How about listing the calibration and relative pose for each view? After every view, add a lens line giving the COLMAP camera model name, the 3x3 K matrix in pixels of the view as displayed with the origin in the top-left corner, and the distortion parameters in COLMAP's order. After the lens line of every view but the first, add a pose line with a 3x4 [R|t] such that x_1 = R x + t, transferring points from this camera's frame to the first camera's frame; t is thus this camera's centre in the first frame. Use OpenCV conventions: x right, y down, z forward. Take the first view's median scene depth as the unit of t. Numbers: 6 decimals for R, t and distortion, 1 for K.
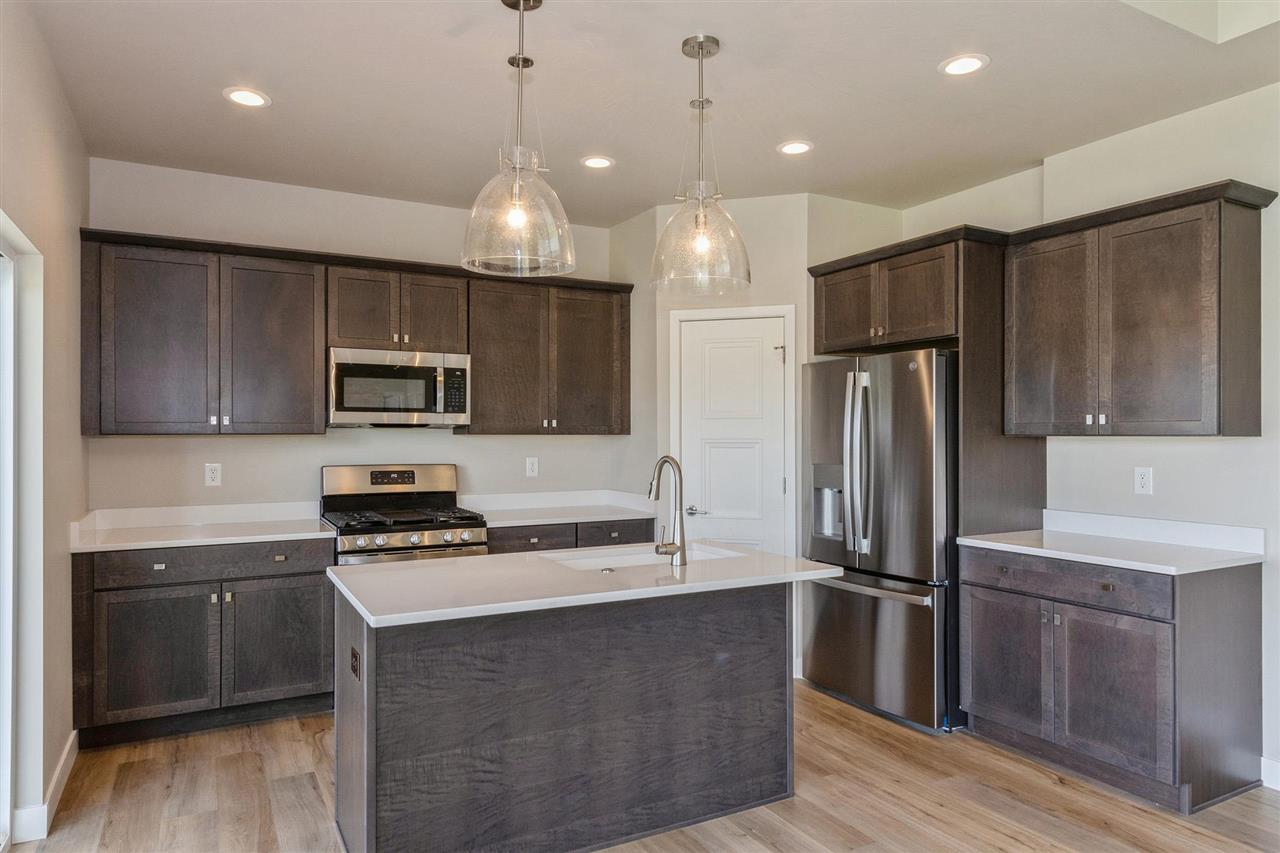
lens RADIAL K [[776.5, 0, 644.8], [0, 776.5, 414.2], [0, 0, 1]] dist [0.001552, 0.001186]
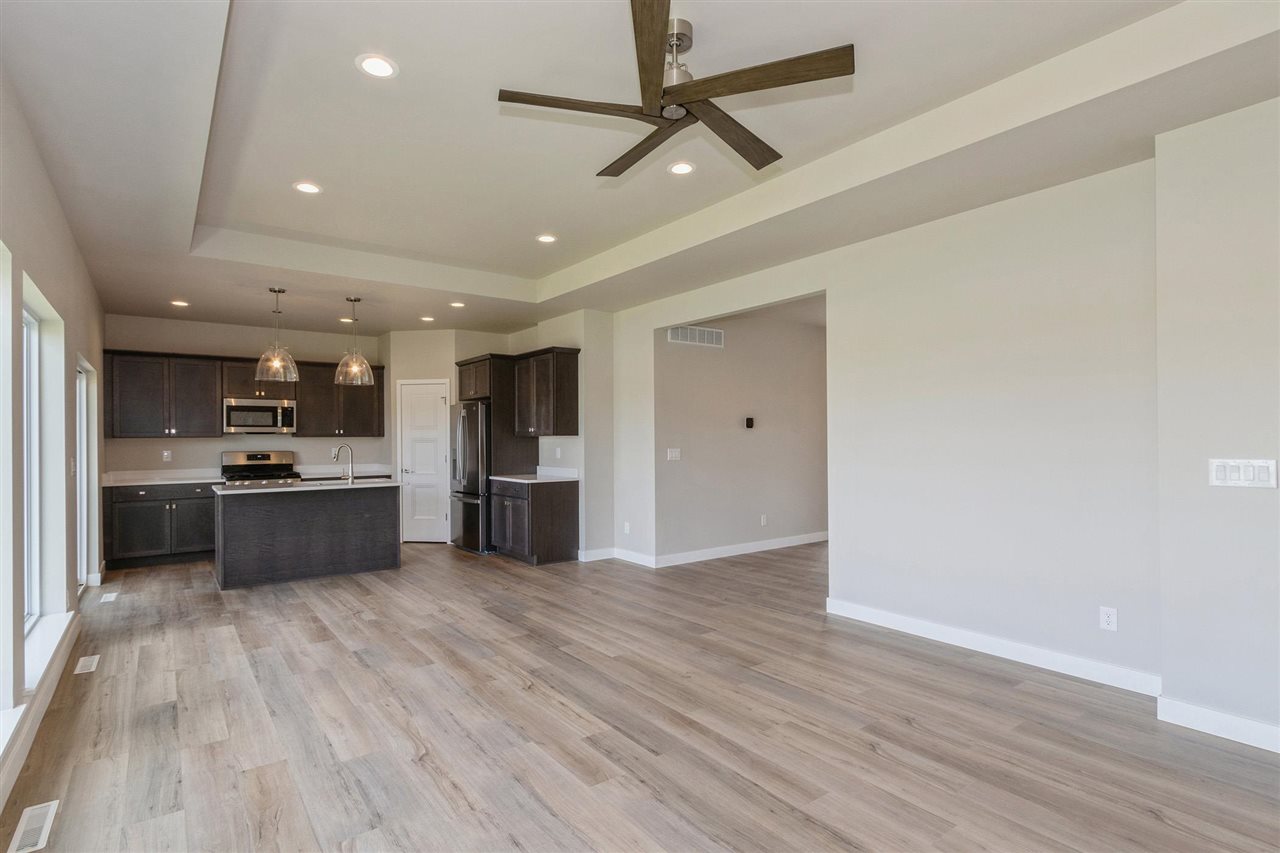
lens RADIAL K [[620.7, 0, 640.0], [0, 620.7, 426.5], [0, 0, 1]] dist [0.000133, 0.001209]
pose [[0.990148, -0.003812, 0.139975, 0.534973], [0.002817, 0.999969, 0.007303, -0.014802], [-0.139999, -0.006836, 0.990128, -0.945430]]
